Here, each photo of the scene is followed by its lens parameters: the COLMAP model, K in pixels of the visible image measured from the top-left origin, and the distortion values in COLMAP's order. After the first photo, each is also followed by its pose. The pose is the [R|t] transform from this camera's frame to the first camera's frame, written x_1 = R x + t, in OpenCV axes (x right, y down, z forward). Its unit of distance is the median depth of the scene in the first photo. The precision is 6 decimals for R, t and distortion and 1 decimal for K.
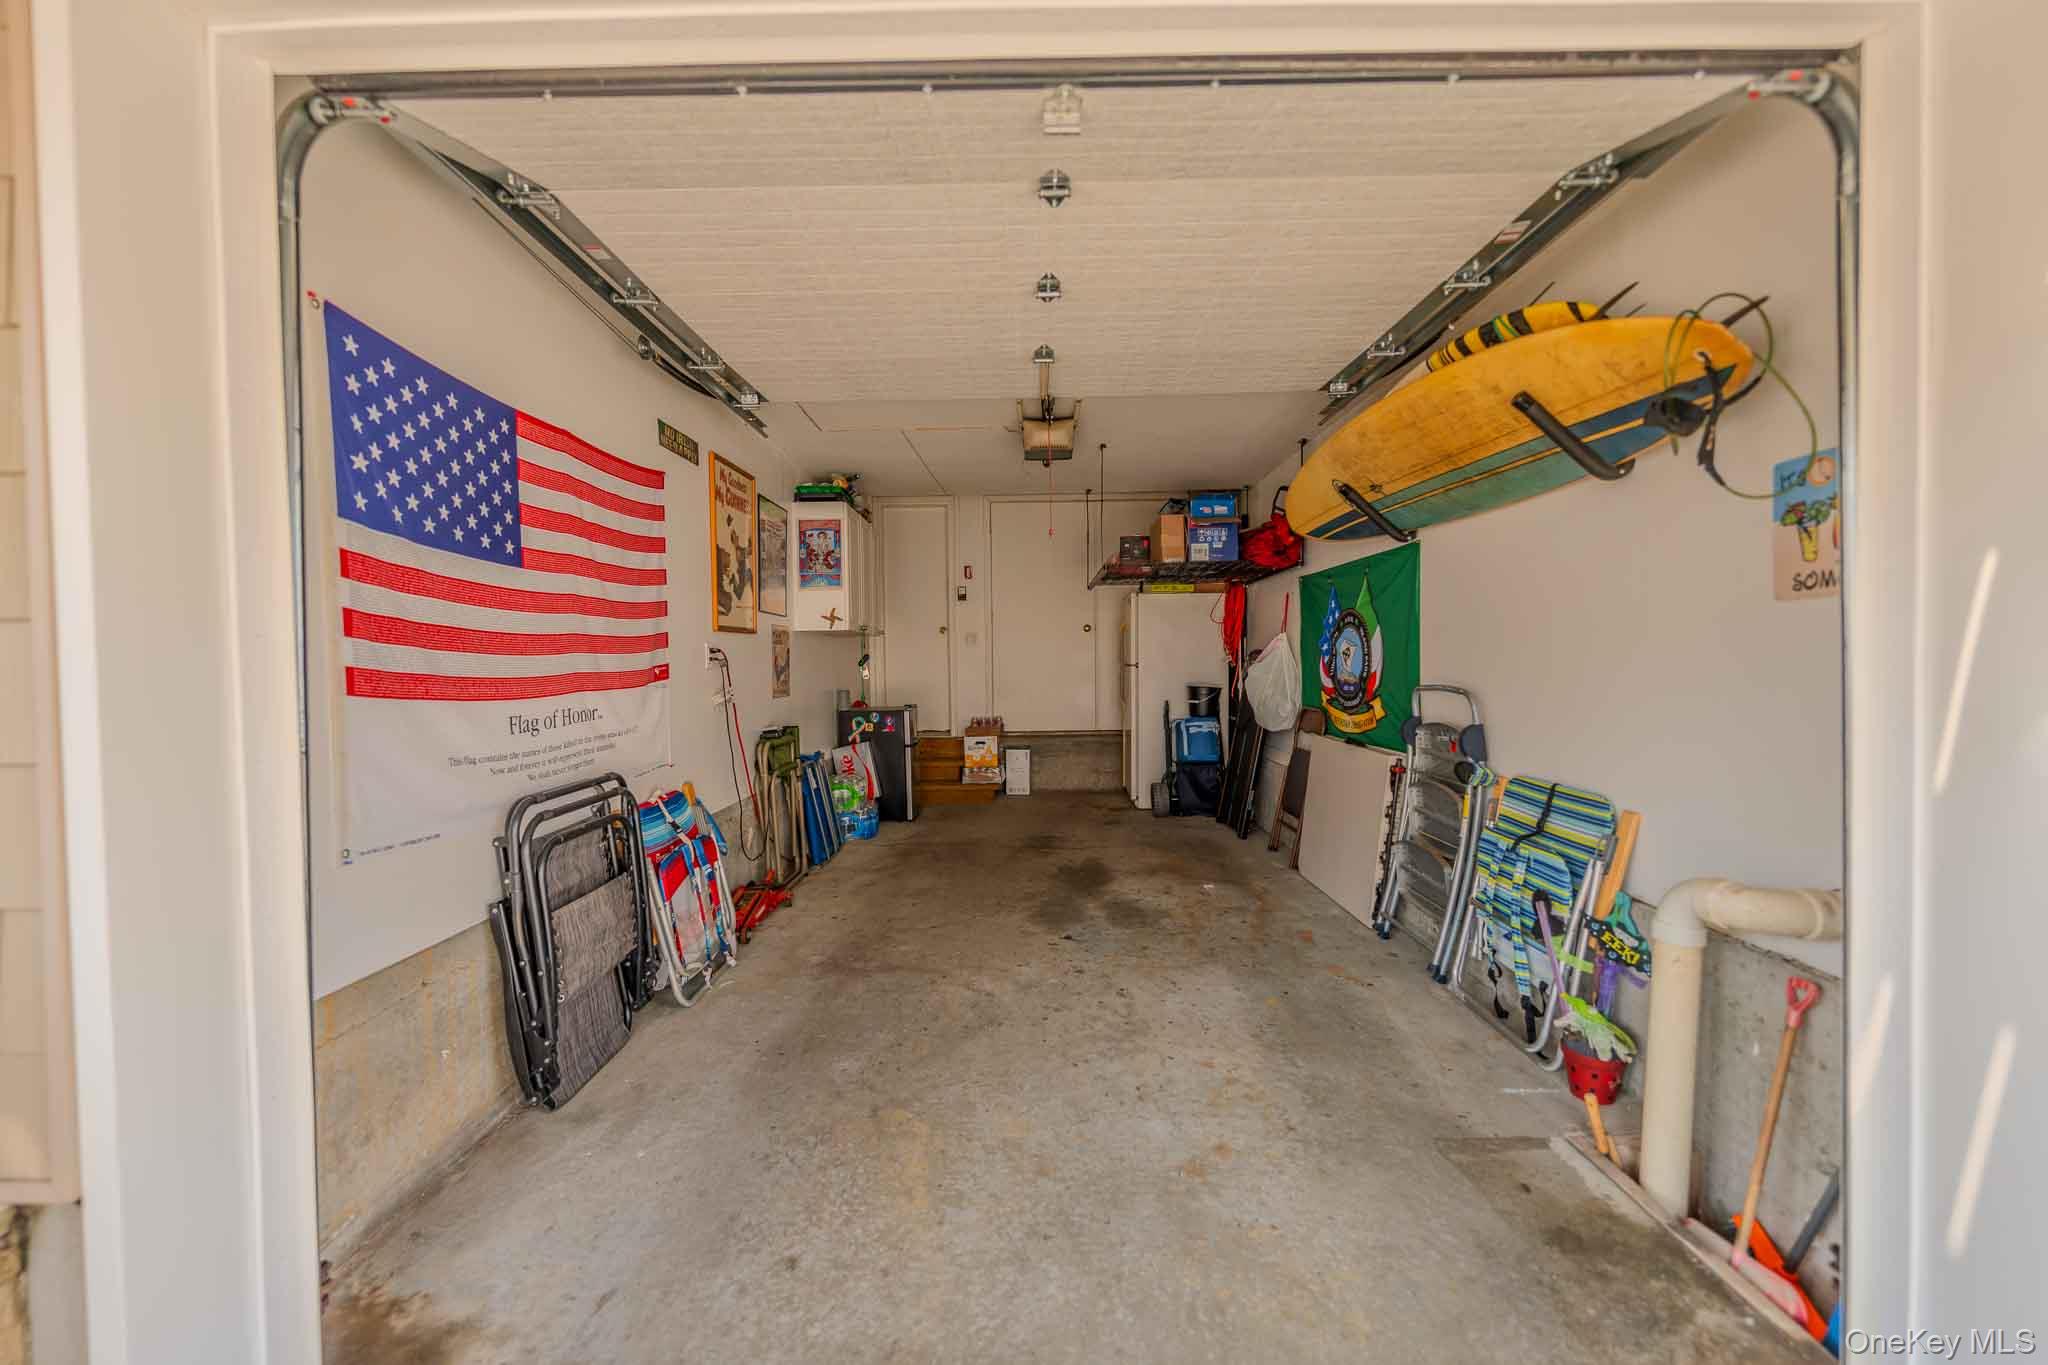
lens RADIAL K [[827.8, 0, 1020.6], [0, 827.8, 676.0], [0, 0, 1]] dist [0.000737, -0.000927]
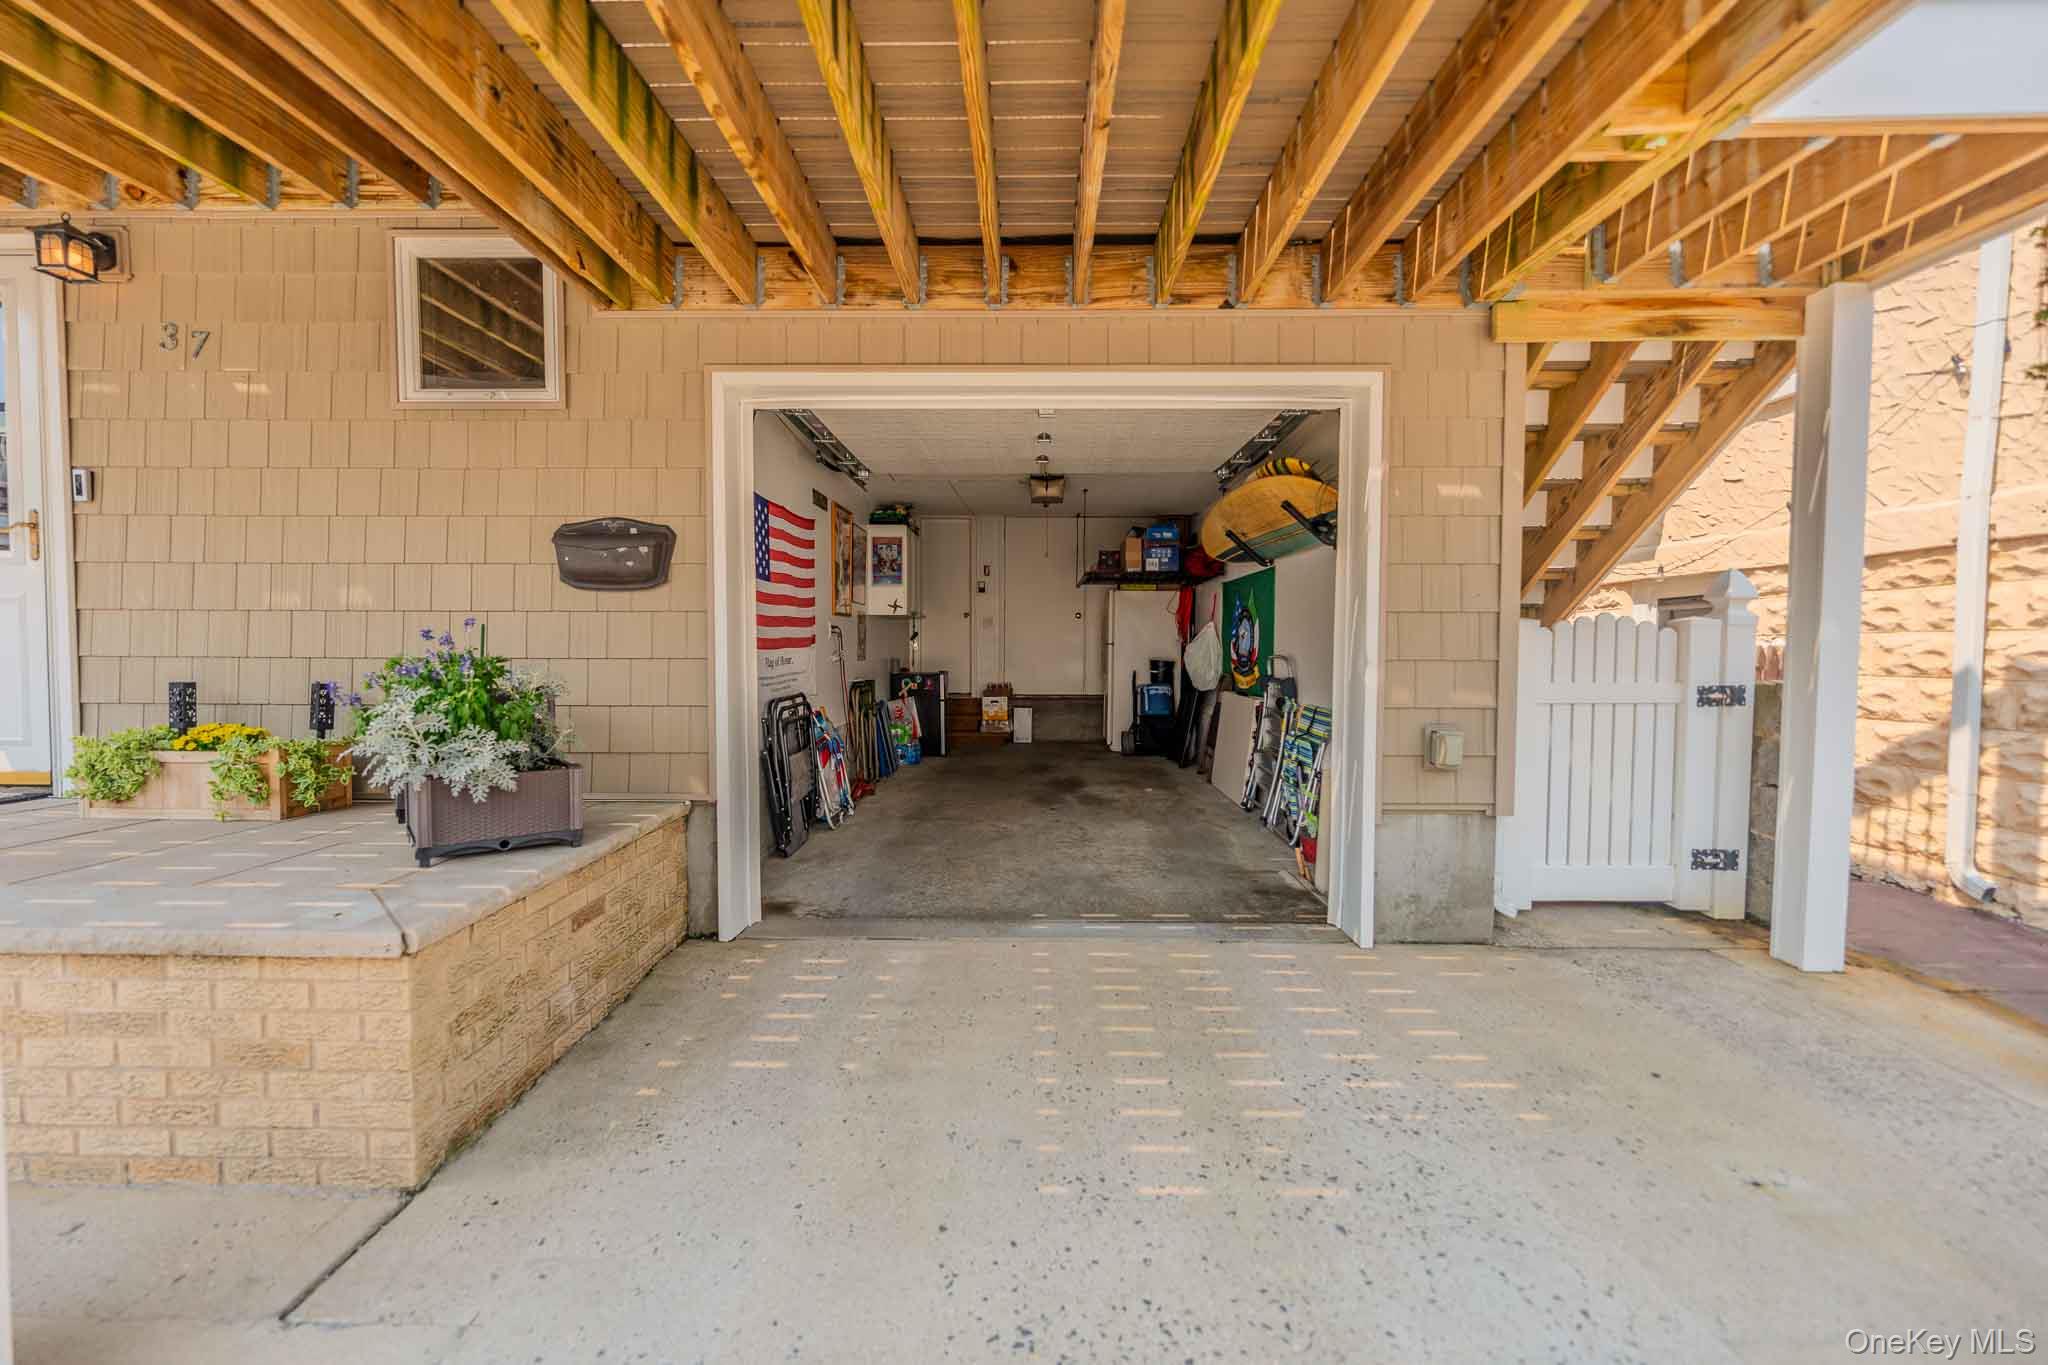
lens RADIAL K [[827.8, 0, 1027.4], [0, 827.8, 682.0], [0, 0, 1]] dist [0.000737, -0.000927]
pose [[0.999863, 0.016439, 0.001912, 0.000611], [-0.016483, 0.999521, 0.026189, 0.020613], [-0.001481, -0.026217, 0.999655, -0.454309]]
